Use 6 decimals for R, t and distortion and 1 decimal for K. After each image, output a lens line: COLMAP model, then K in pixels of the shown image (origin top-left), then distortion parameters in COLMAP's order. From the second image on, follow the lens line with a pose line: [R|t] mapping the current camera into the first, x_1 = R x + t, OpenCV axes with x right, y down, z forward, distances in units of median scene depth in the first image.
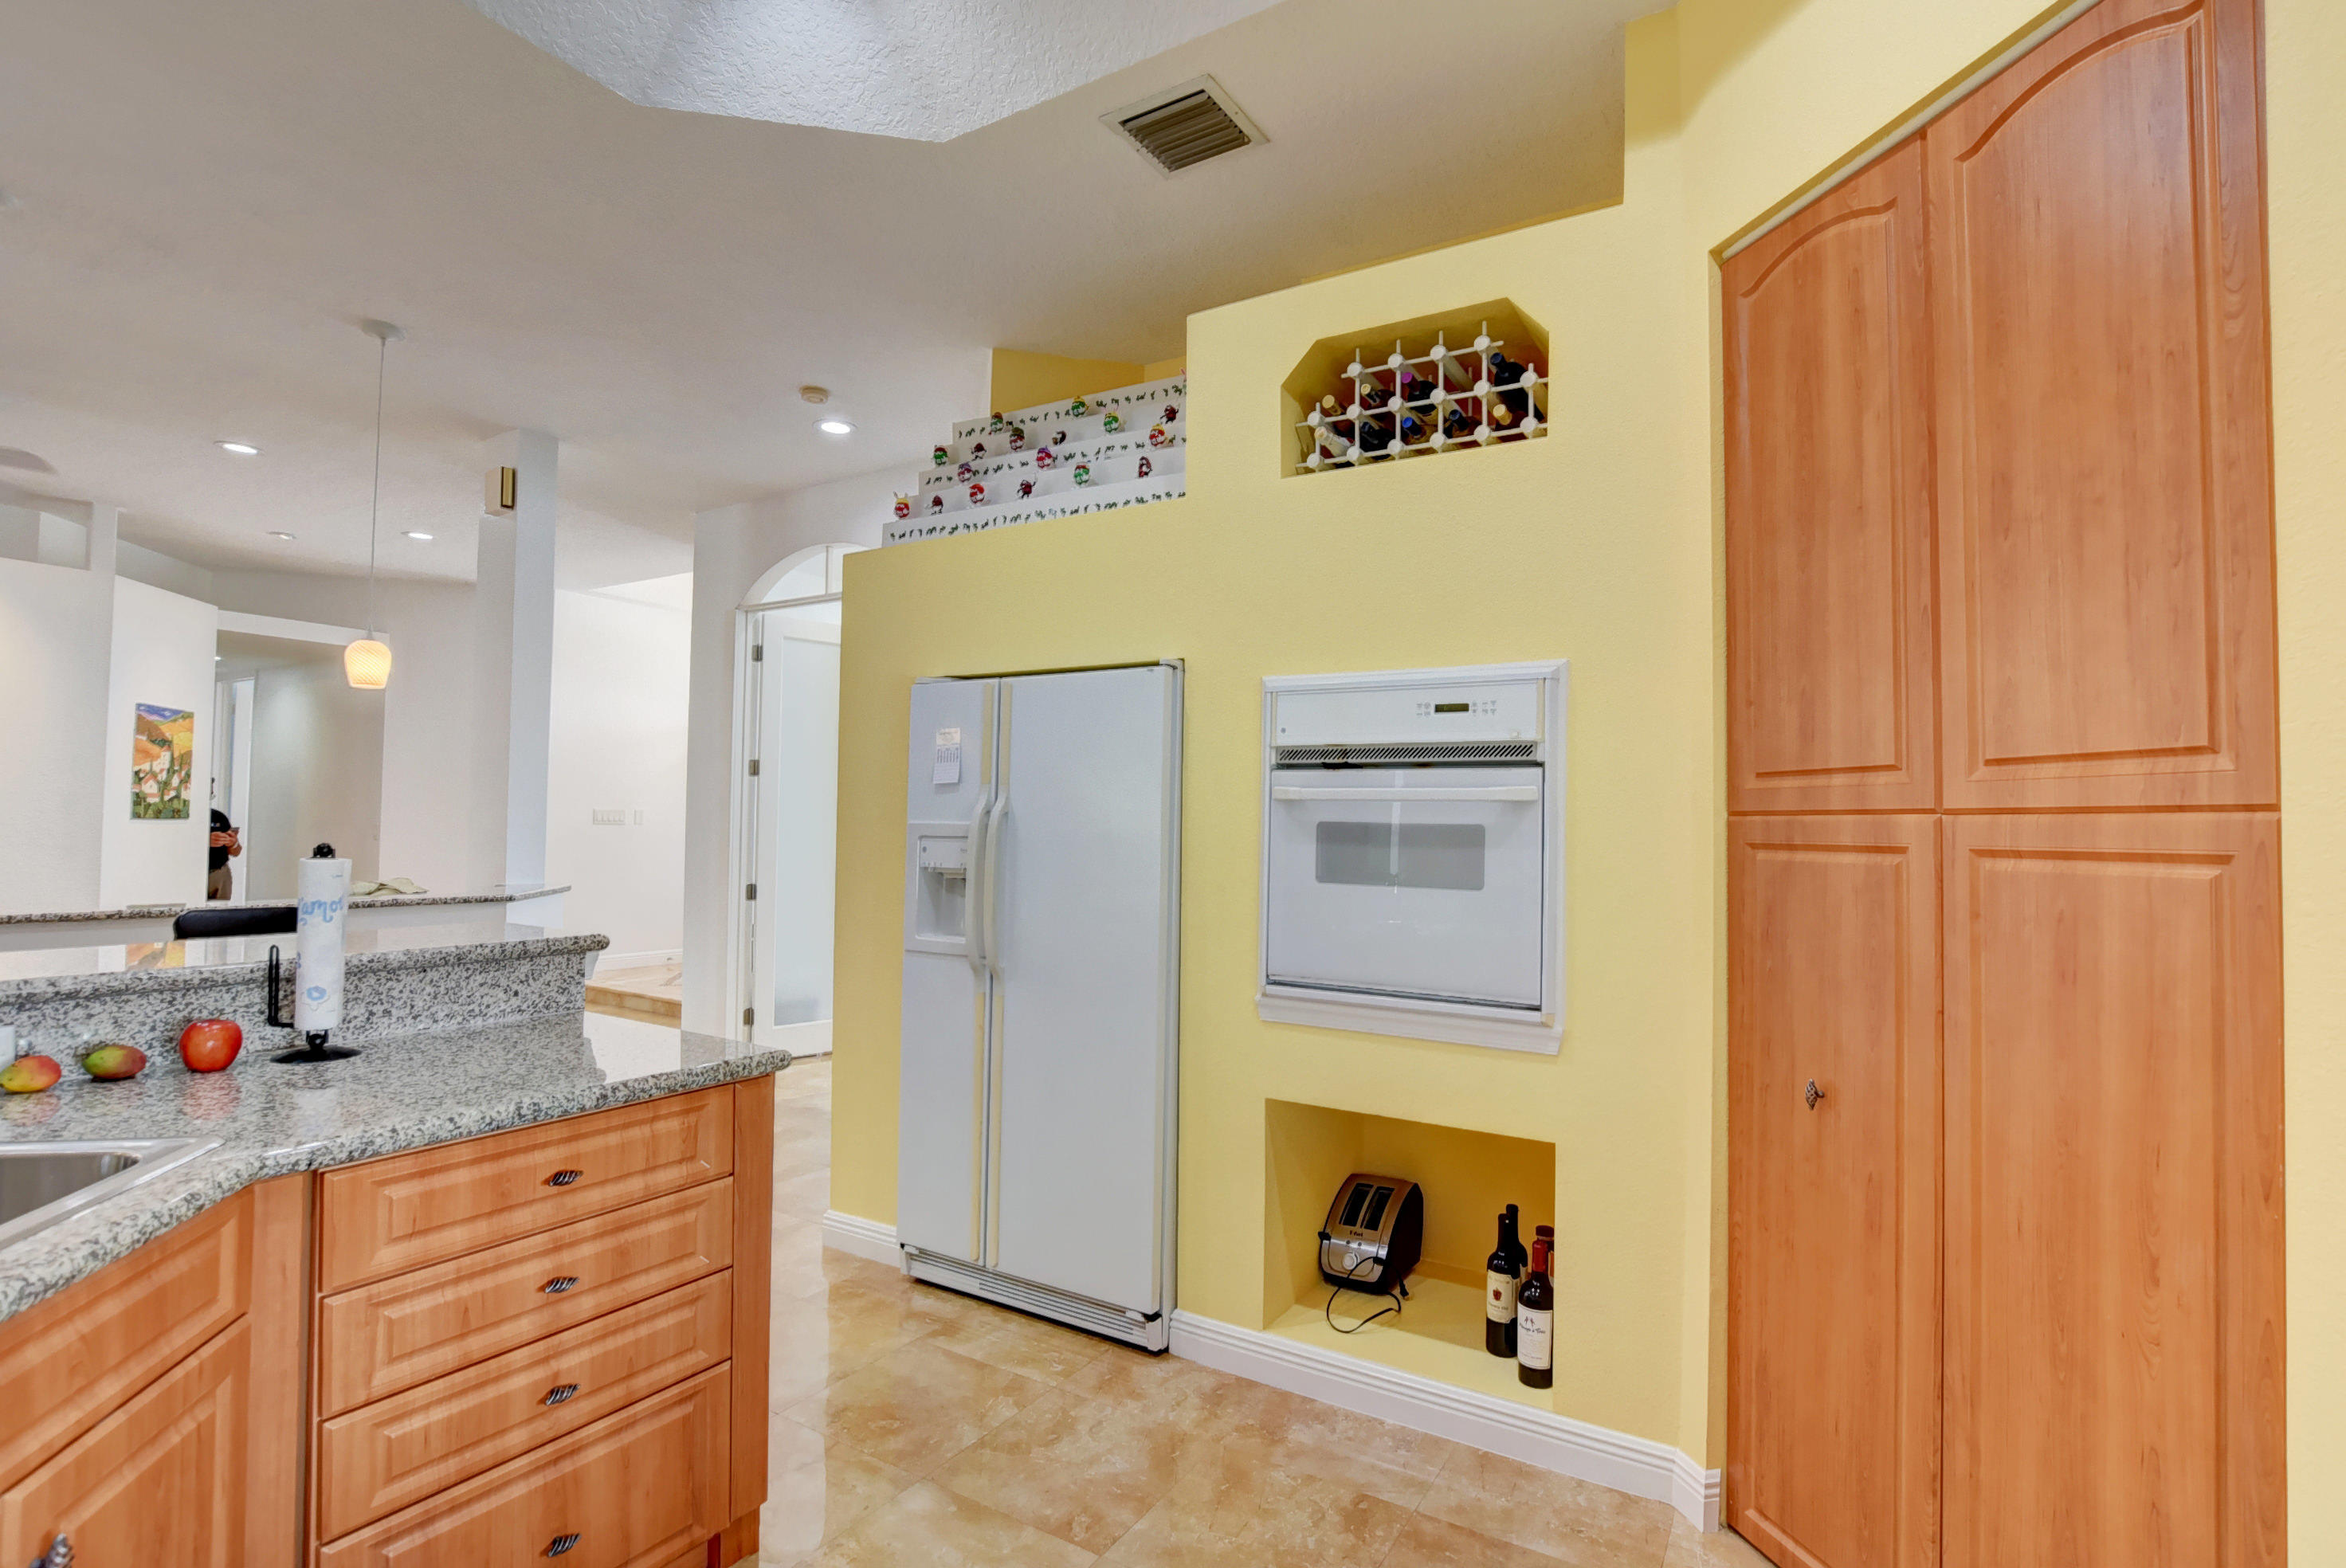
lens RADIAL K [[1106.7, 0, 1186.6], [0, 1106.7, 802.5], [0, 0, 1]] dist [-0.026294, 0.001749]
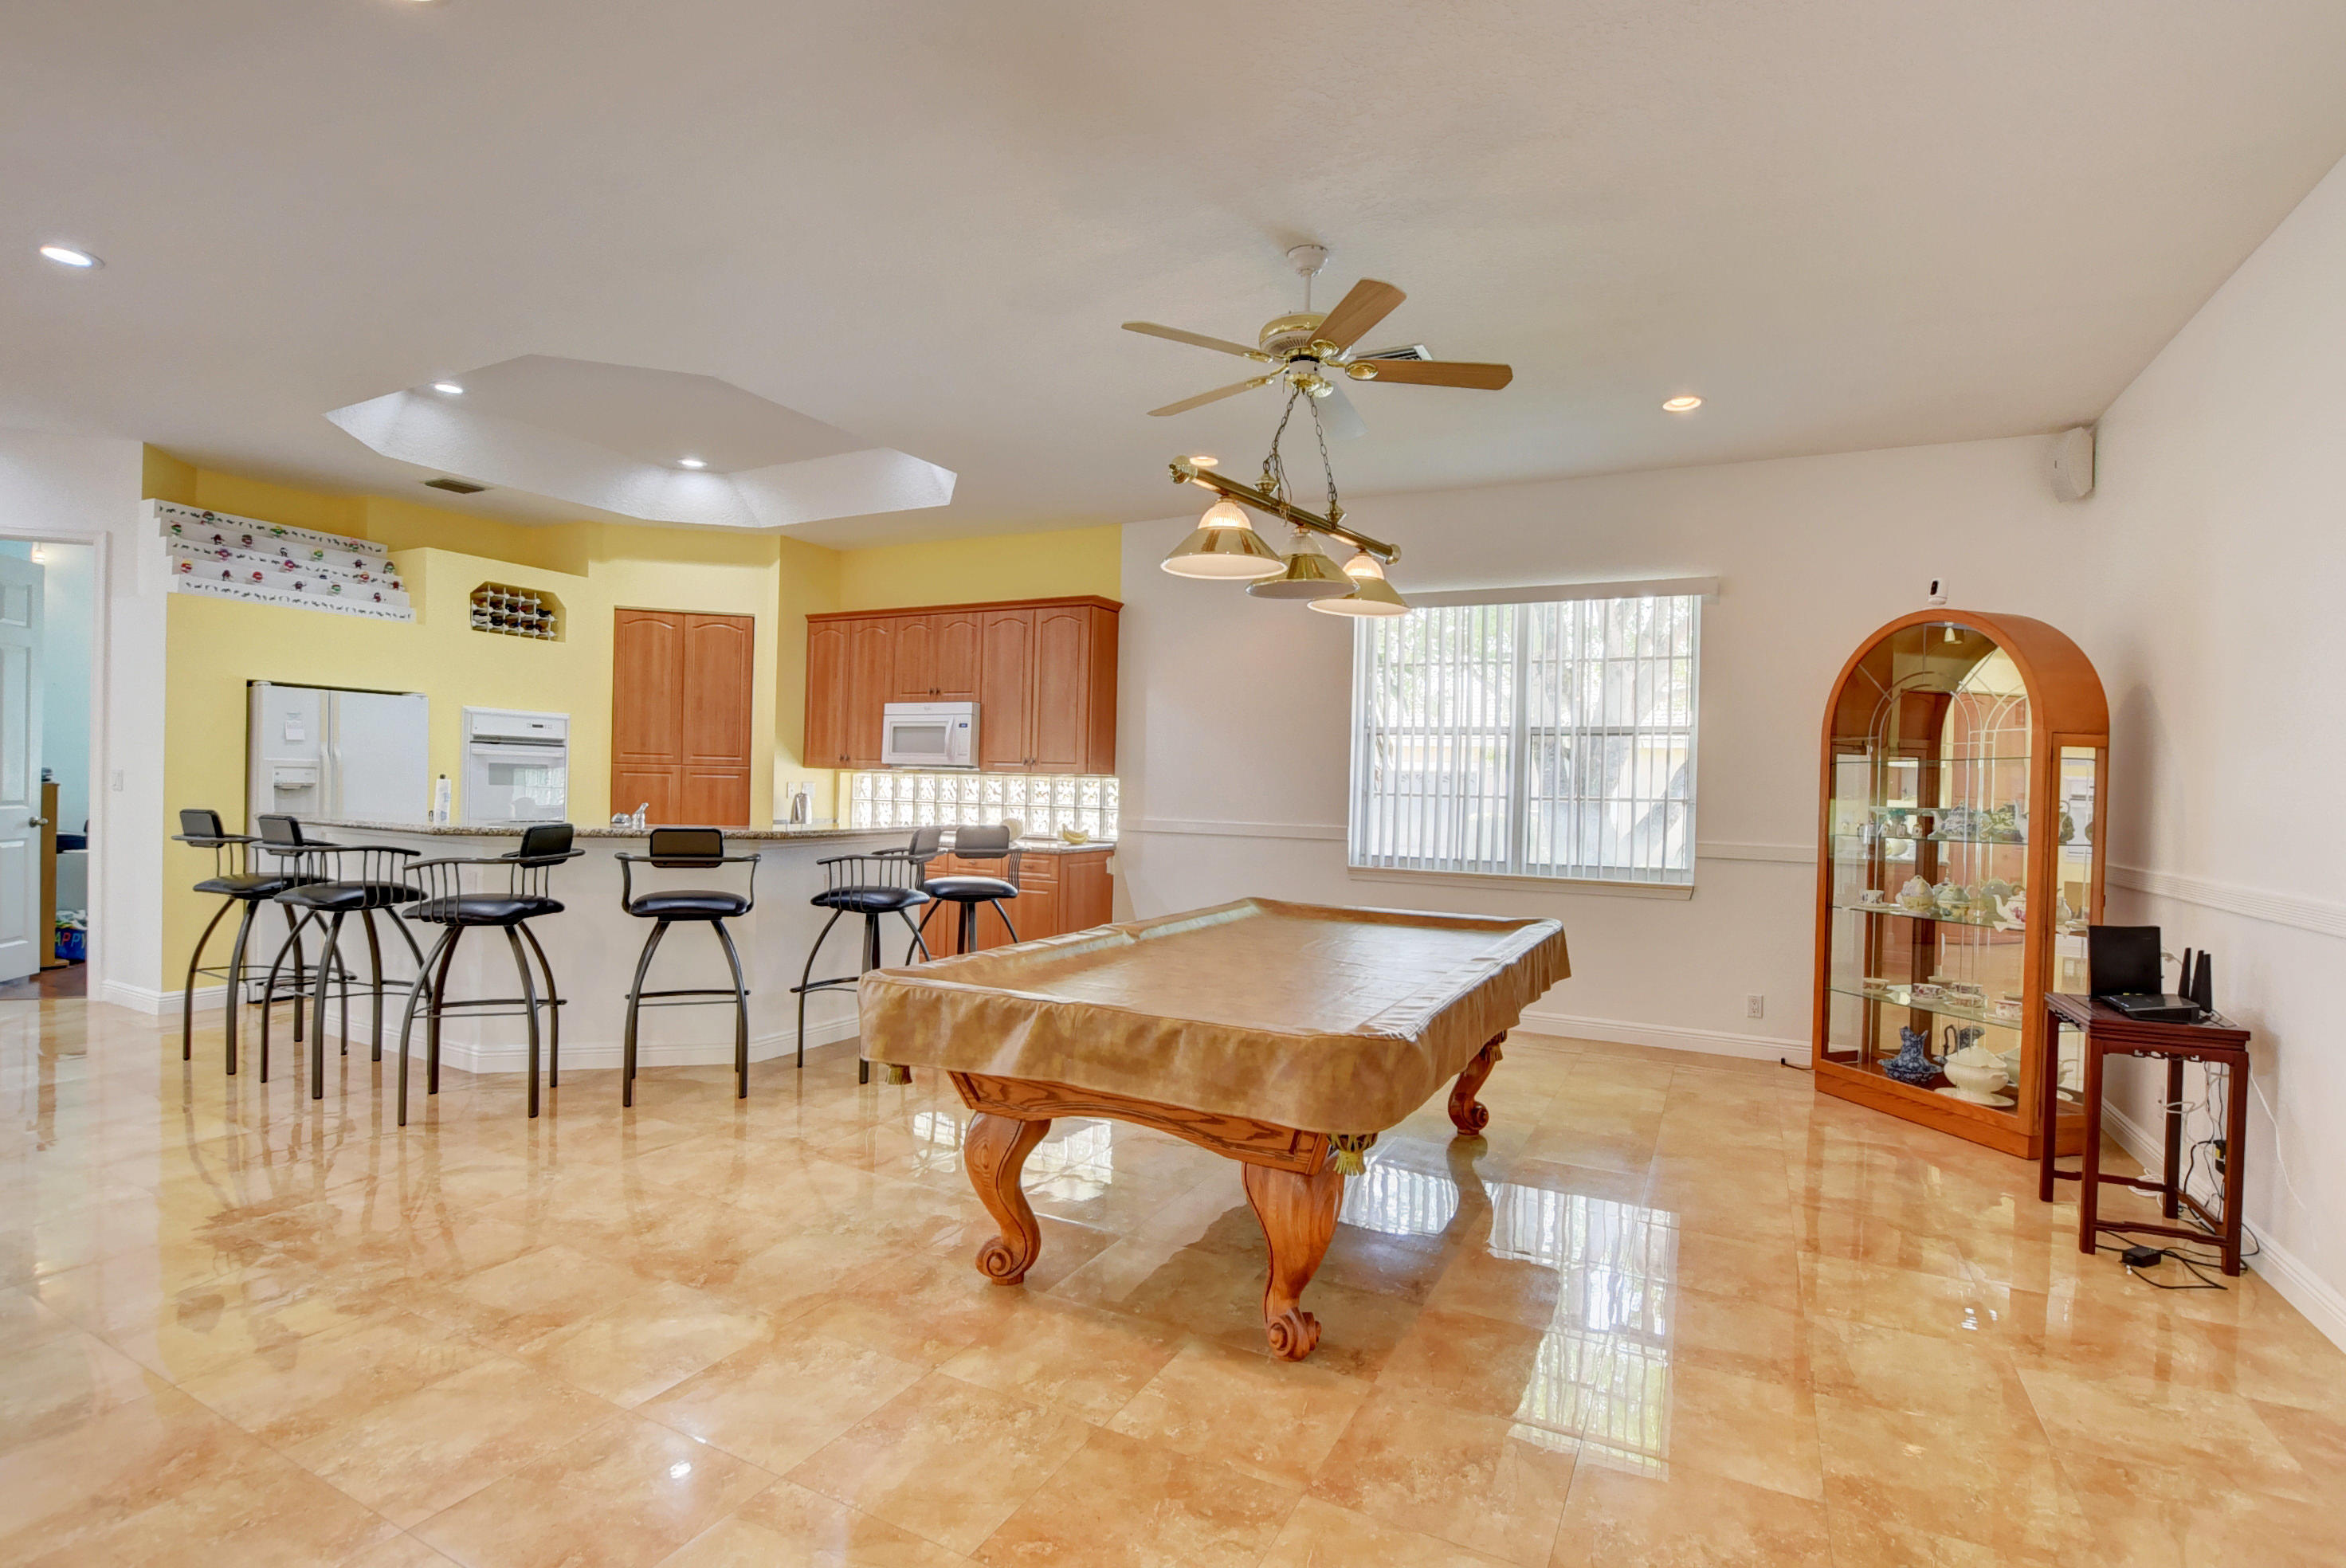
lens RADIAL K [[1106.7, 0, 1175.7], [0, 1106.7, 798.6], [0, 0, 1]] dist [-0.026294, 0.001749]
pose [[-0.056936, -0.030234, 0.997920, -2.667029], [-0.045524, 0.998580, 0.027656, -0.046061], [-0.997339, -0.043854, -0.058231, -0.538510]]
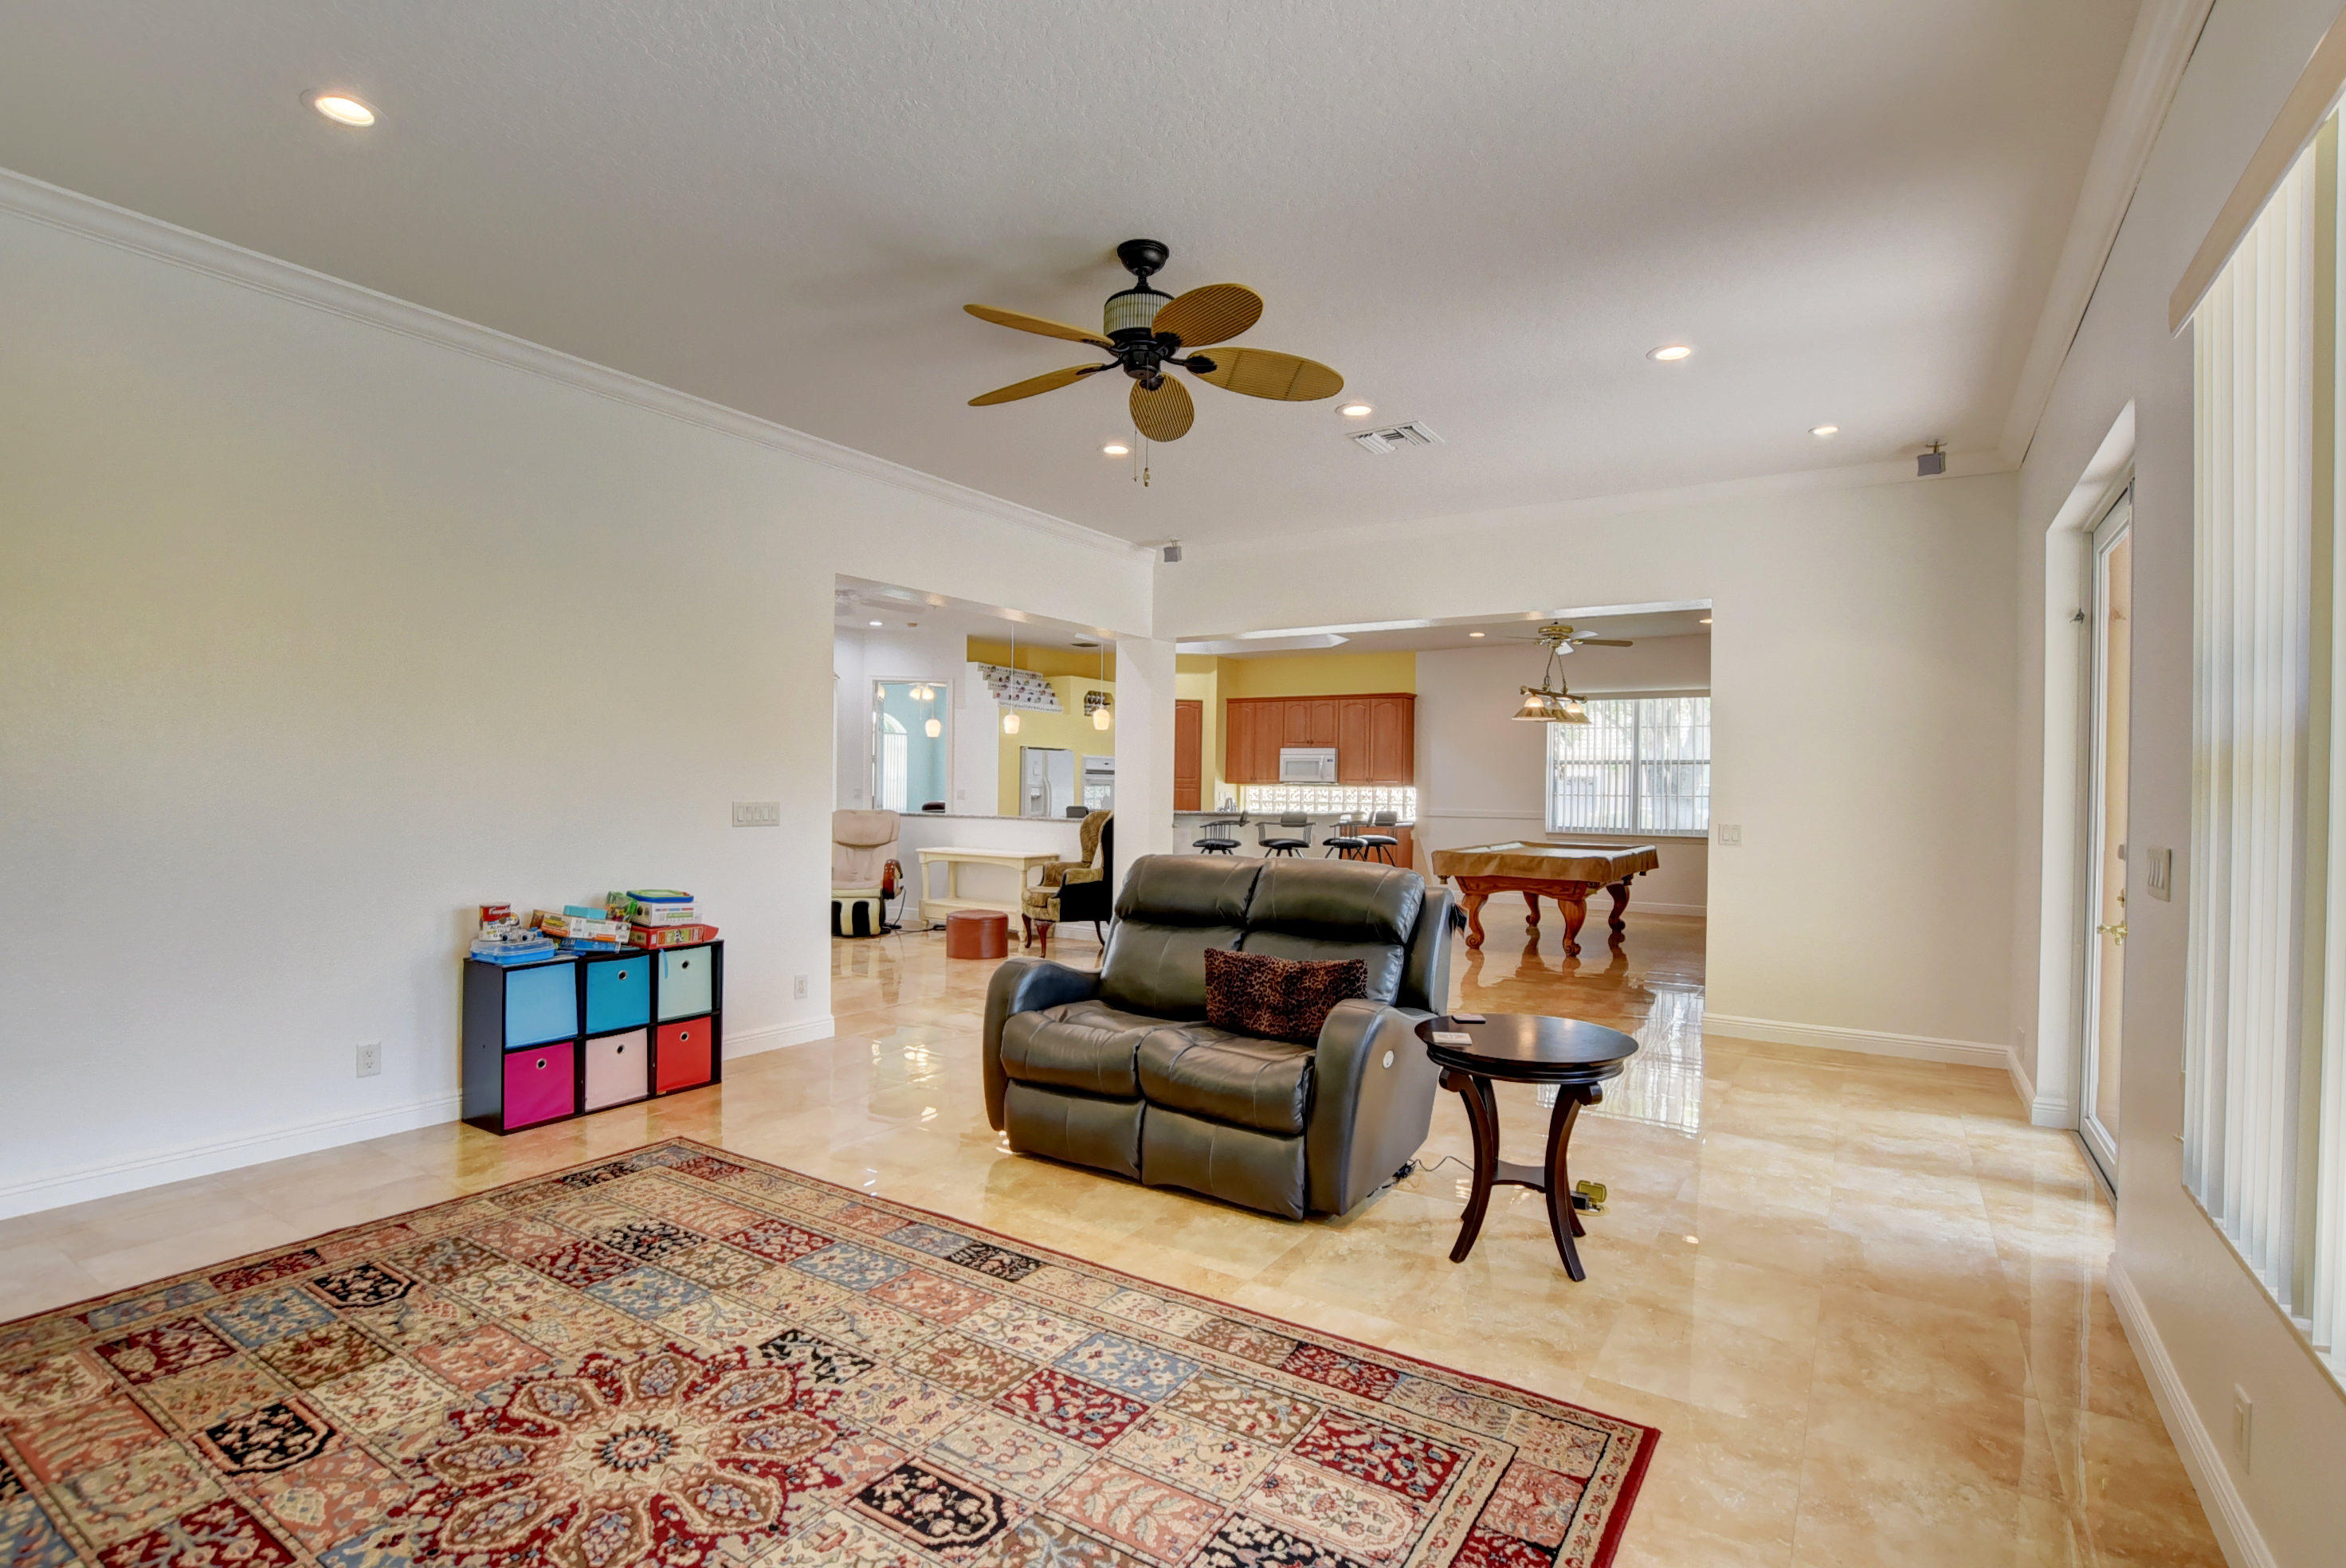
lens RADIAL K [[1106.7, 0, 1178.6], [0, 1106.7, 806.6], [0, 0, 1]] dist [-0.026294, 0.001749]
pose [[0.032901, -0.032675, 0.998924, -5.147127], [-0.033401, 0.998871, 0.033773, -0.064996], [-0.998900, -0.034476, 0.031772, 0.403062]]
